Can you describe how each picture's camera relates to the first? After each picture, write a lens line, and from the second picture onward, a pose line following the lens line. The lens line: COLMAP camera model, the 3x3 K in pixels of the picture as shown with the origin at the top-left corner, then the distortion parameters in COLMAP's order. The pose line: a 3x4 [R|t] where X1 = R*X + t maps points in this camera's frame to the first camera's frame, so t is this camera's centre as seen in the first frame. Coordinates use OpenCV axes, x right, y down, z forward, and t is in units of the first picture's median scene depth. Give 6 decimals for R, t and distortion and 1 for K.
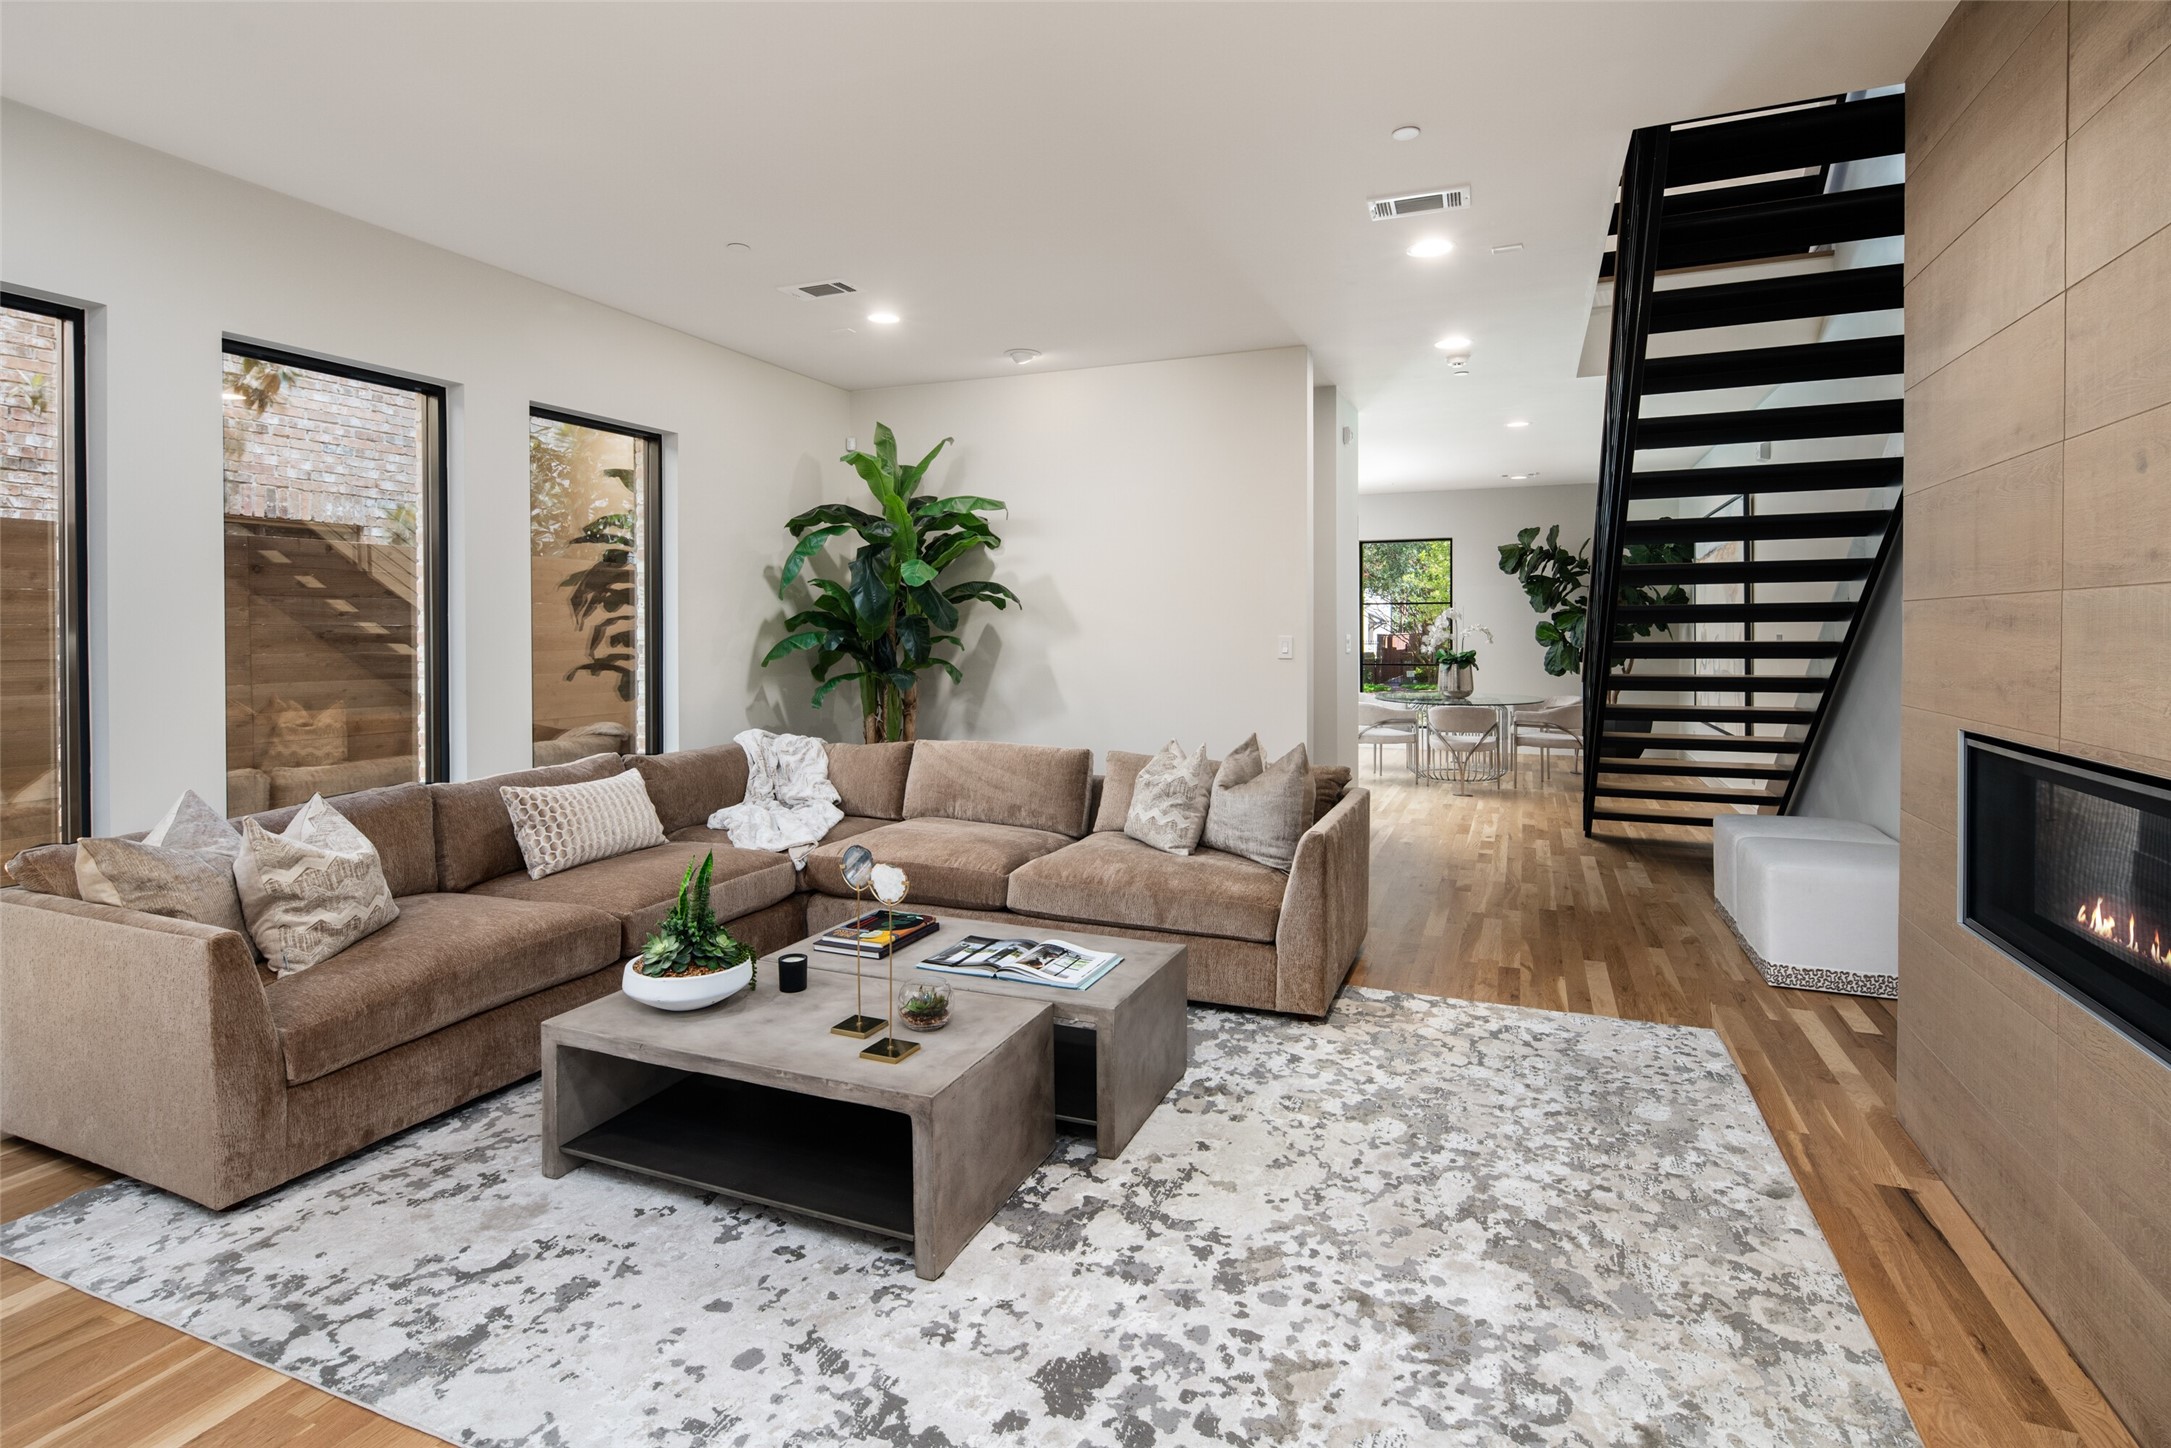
lens RADIAL K [[1075.9, 0, 1089.0], [0, 1075.9, 636.1], [0, 0, 1]] dist [0.000567, -0.000155]
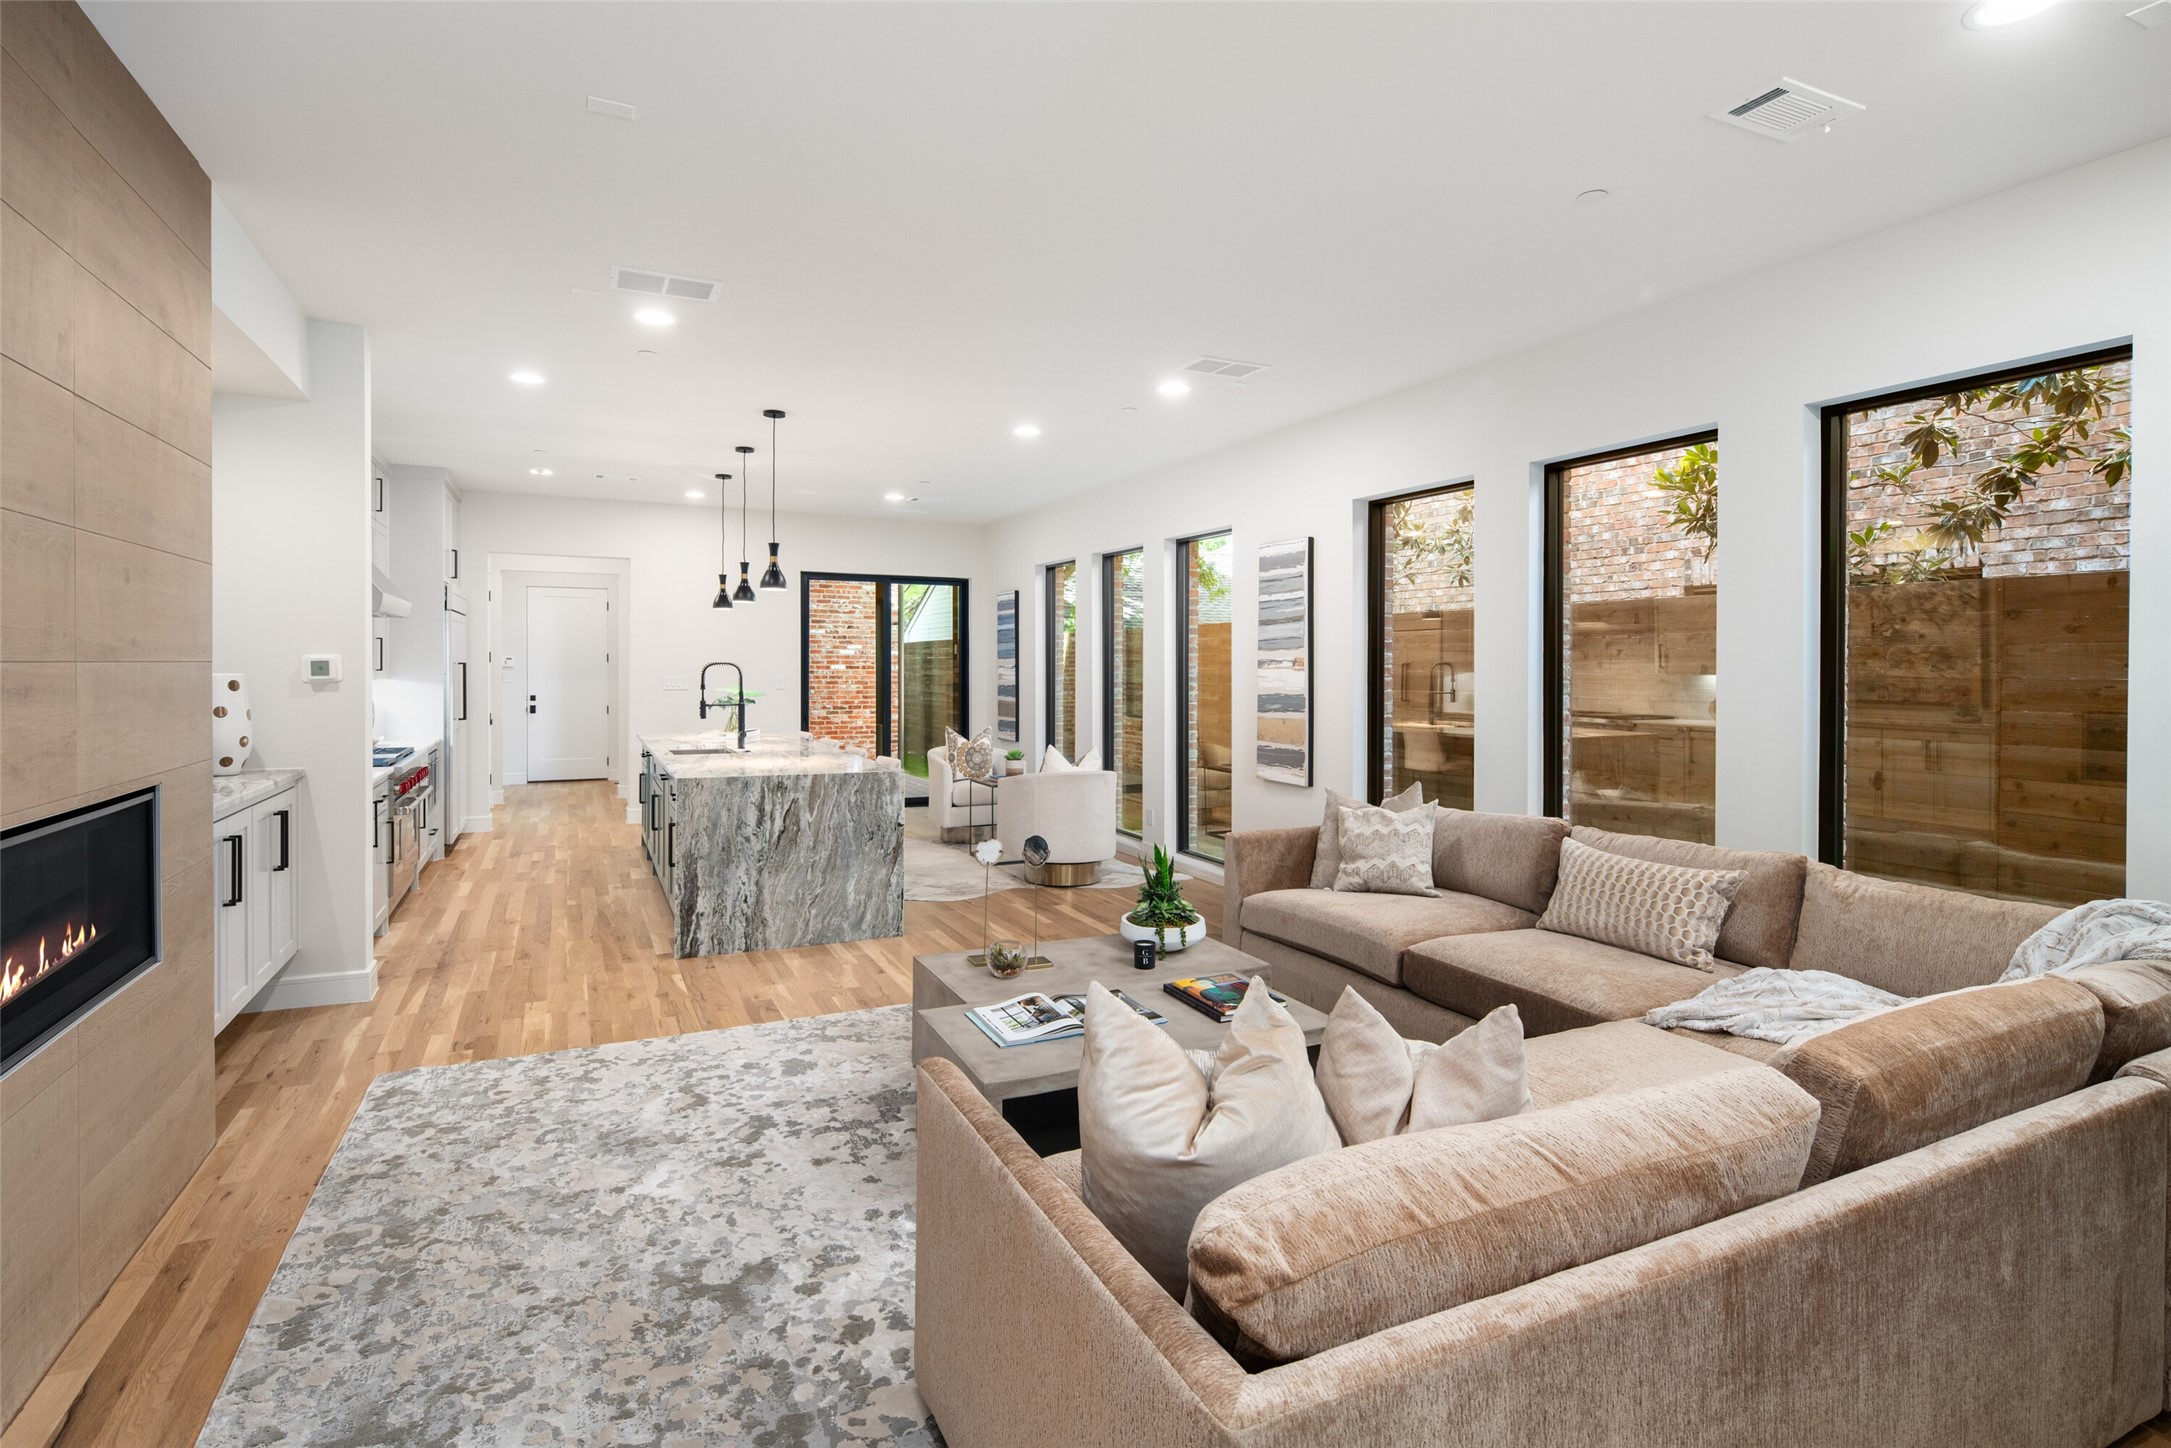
lens RADIAL K [[1088.0, 0, 1020.3], [0, 1088.0, 668.0], [0, 0, 1]] dist [0.014325, -0.000057]
pose [[-0.714244, 0.004025, -0.699885, 0.717402], [-0.005649, 0.999918, 0.011516, -0.039249], [0.699874, 0.012179, -0.714163, 1.783955]]
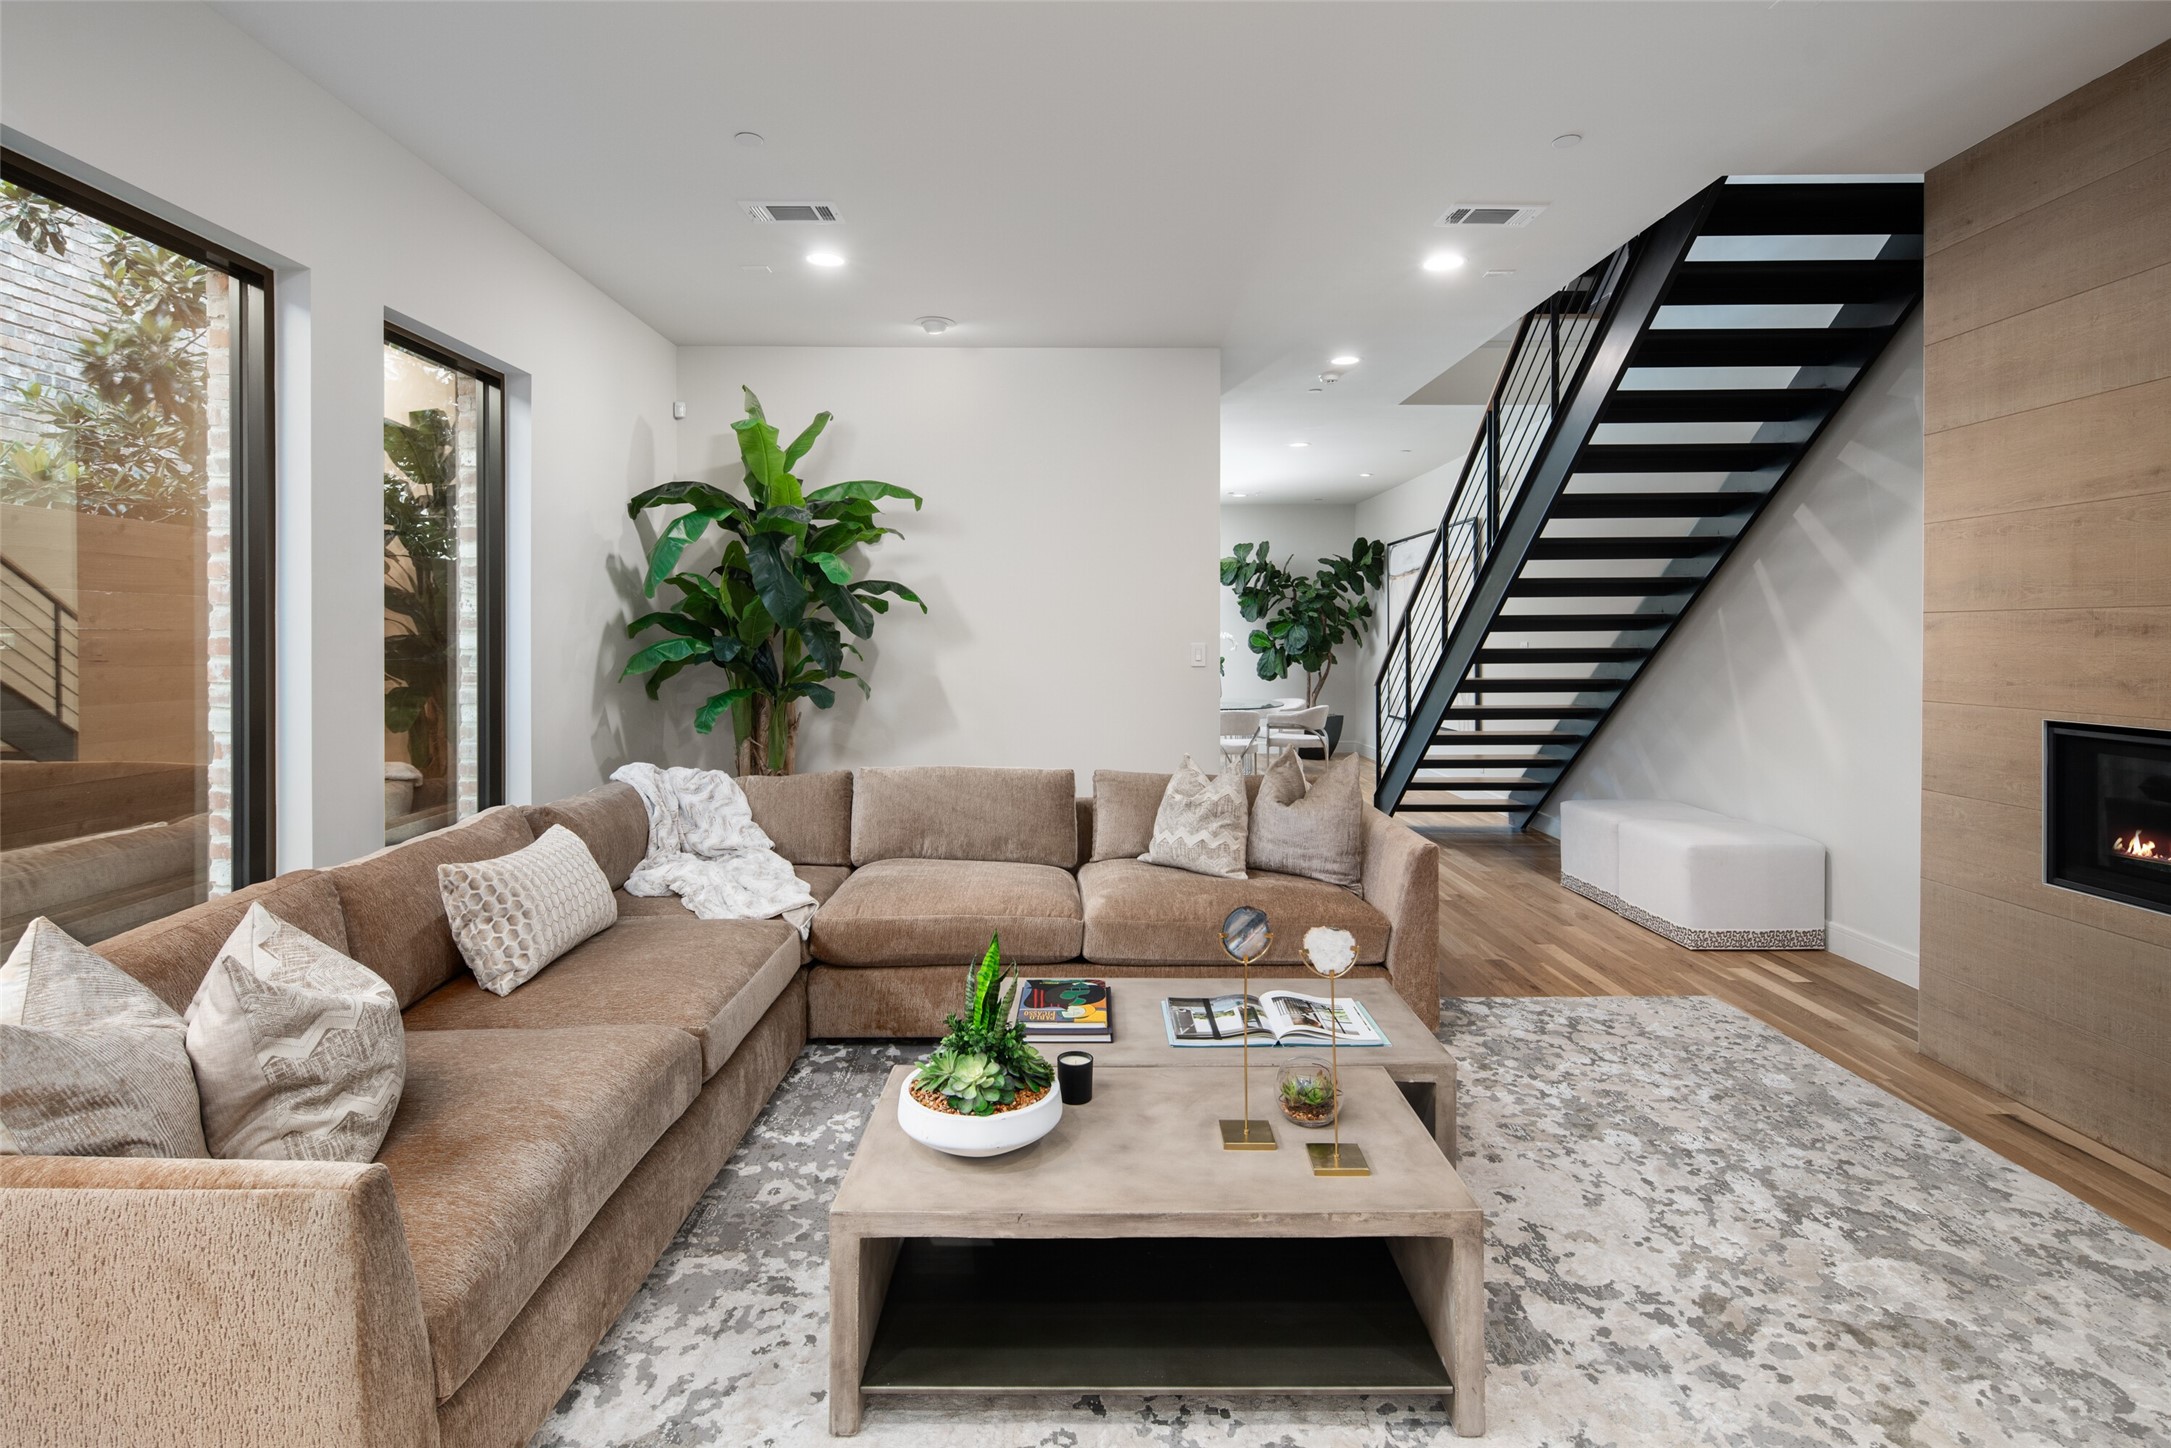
lens RADIAL K [[1073.4, 0, 1086.7], [0, 1073.4, 640.5], [0, 0, 1]] dist [0.003105, -0.003746]
pose [[0.922209, 0.000521, 0.386692, -0.556326], [0.000828, 0.999994, -0.003321, 0.000659], [-0.386691, 0.003383, 0.922203, 0.277328]]
